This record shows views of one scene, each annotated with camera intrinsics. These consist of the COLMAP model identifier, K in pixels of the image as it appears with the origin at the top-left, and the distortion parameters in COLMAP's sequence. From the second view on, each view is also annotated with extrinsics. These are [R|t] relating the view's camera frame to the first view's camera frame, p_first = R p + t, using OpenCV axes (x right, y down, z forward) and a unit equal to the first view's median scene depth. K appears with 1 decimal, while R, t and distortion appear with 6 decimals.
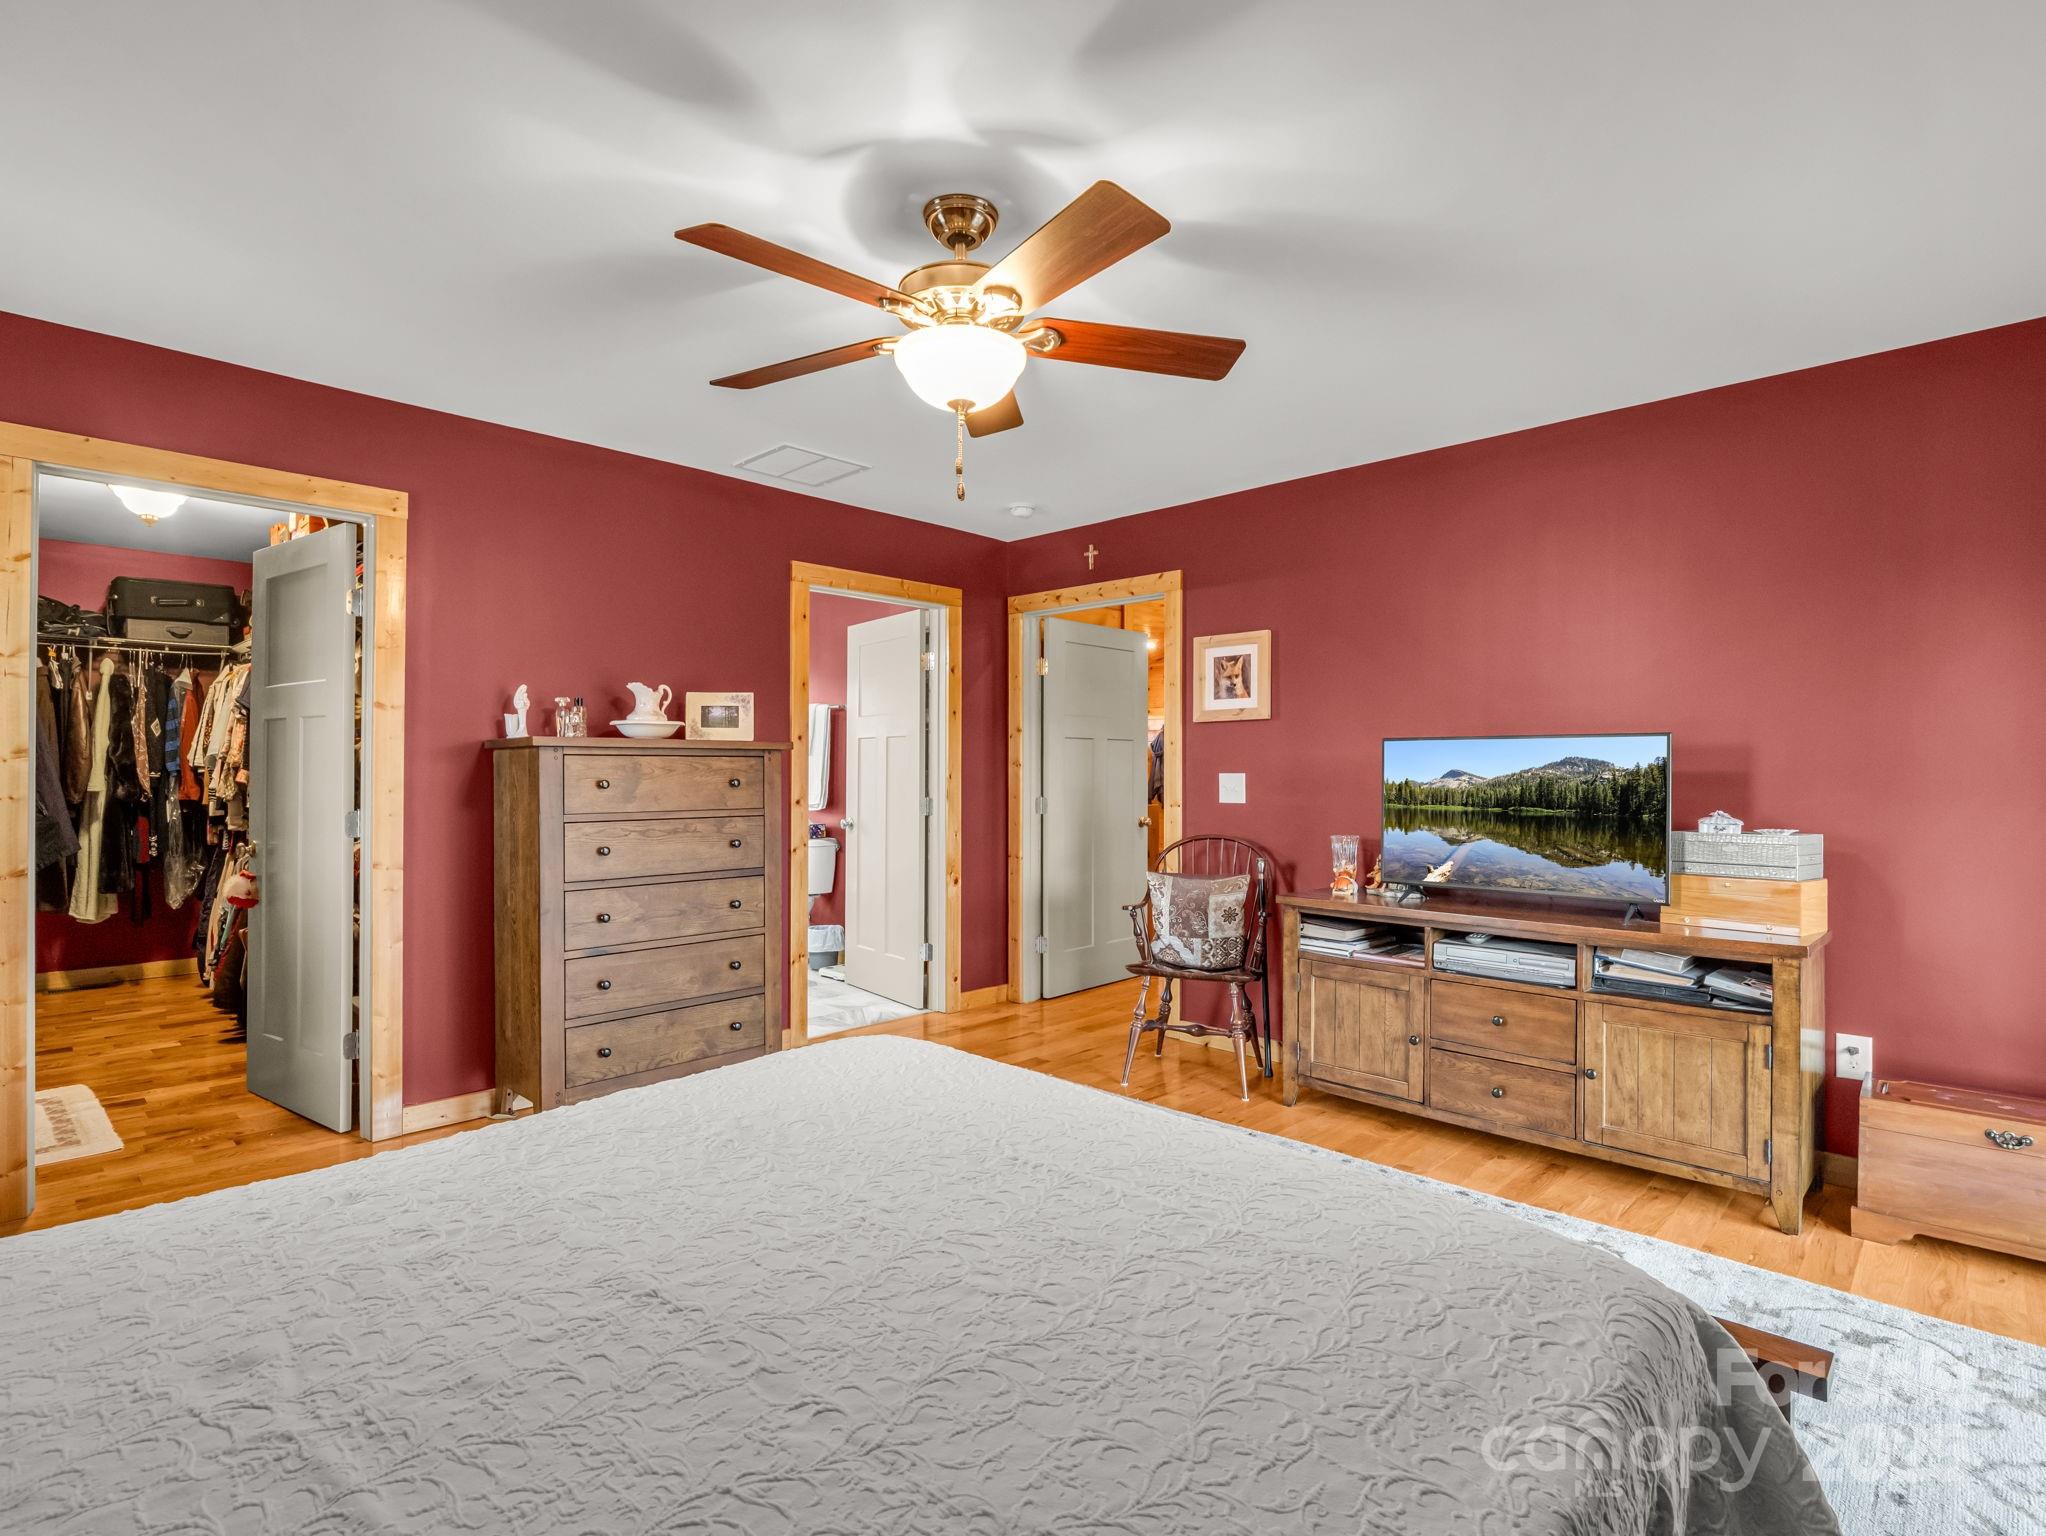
lens RADIAL K [[1025.2, 0, 1026.3], [0, 1025.2, 766.6], [0, 0, 1]] dist [-0.006330, -0.004886]
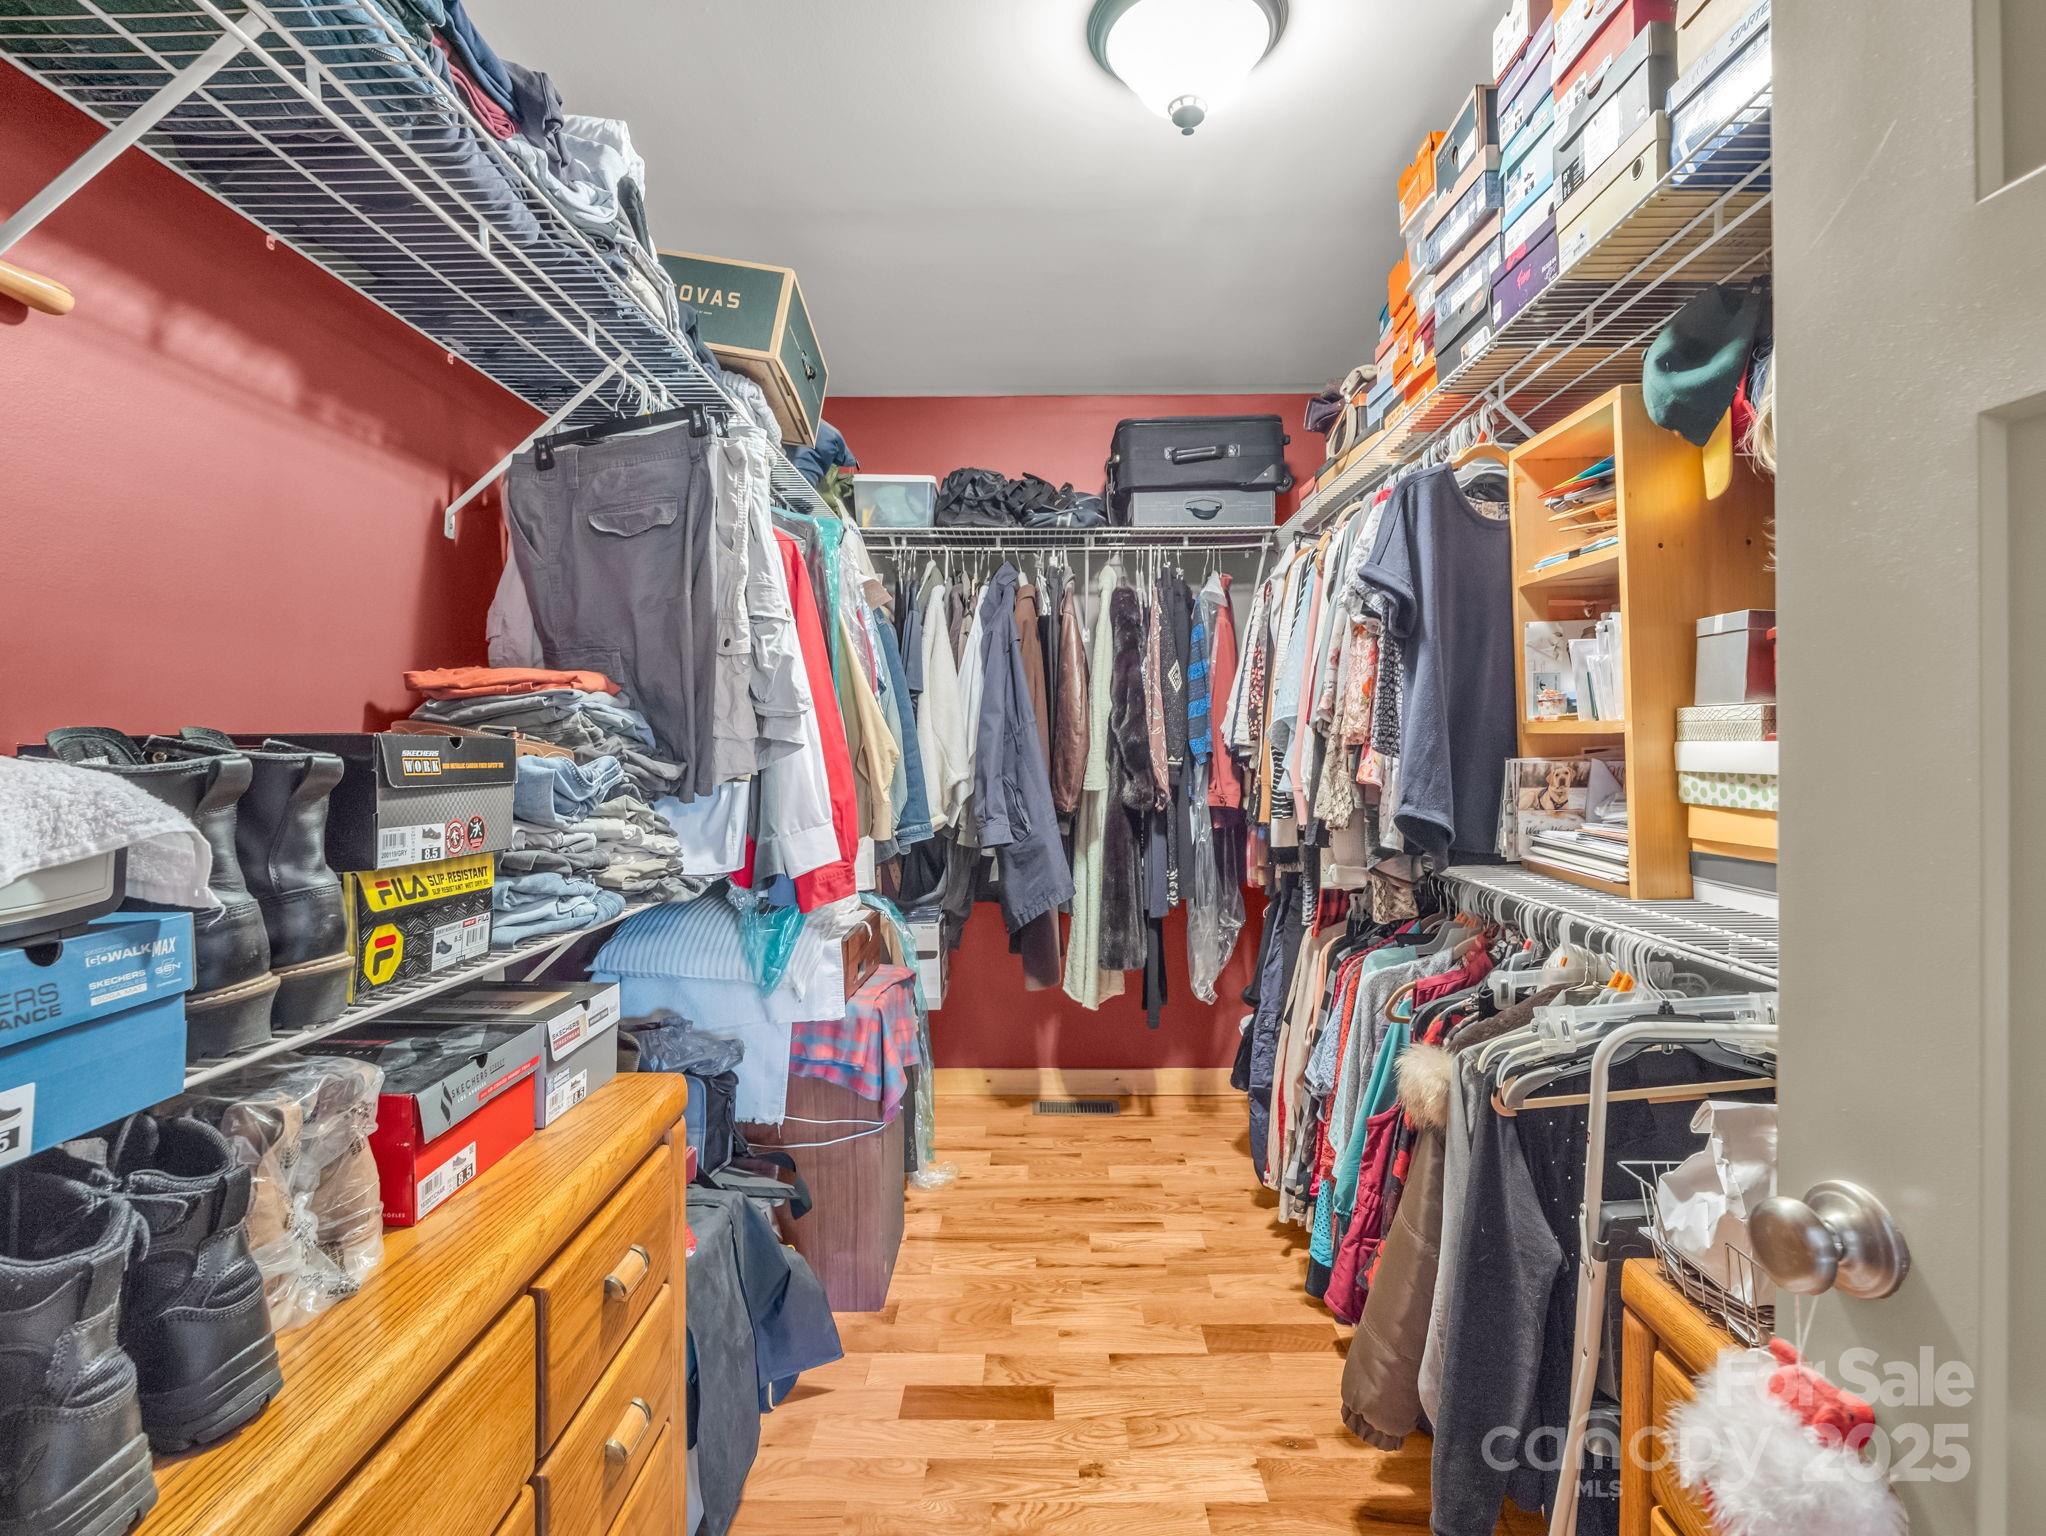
lens RADIAL K [[1025.2, 0, 1021.2], [0, 1025.2, 761.1], [0, 0, 1]] dist [-0.006330, -0.004886]
pose [[0.685282, 0.002402, -0.728274, -0.503033], [0.008434, 0.999901, 0.011234, 0.000972], [0.728229, -0.013841, 0.685194, 0.551907]]
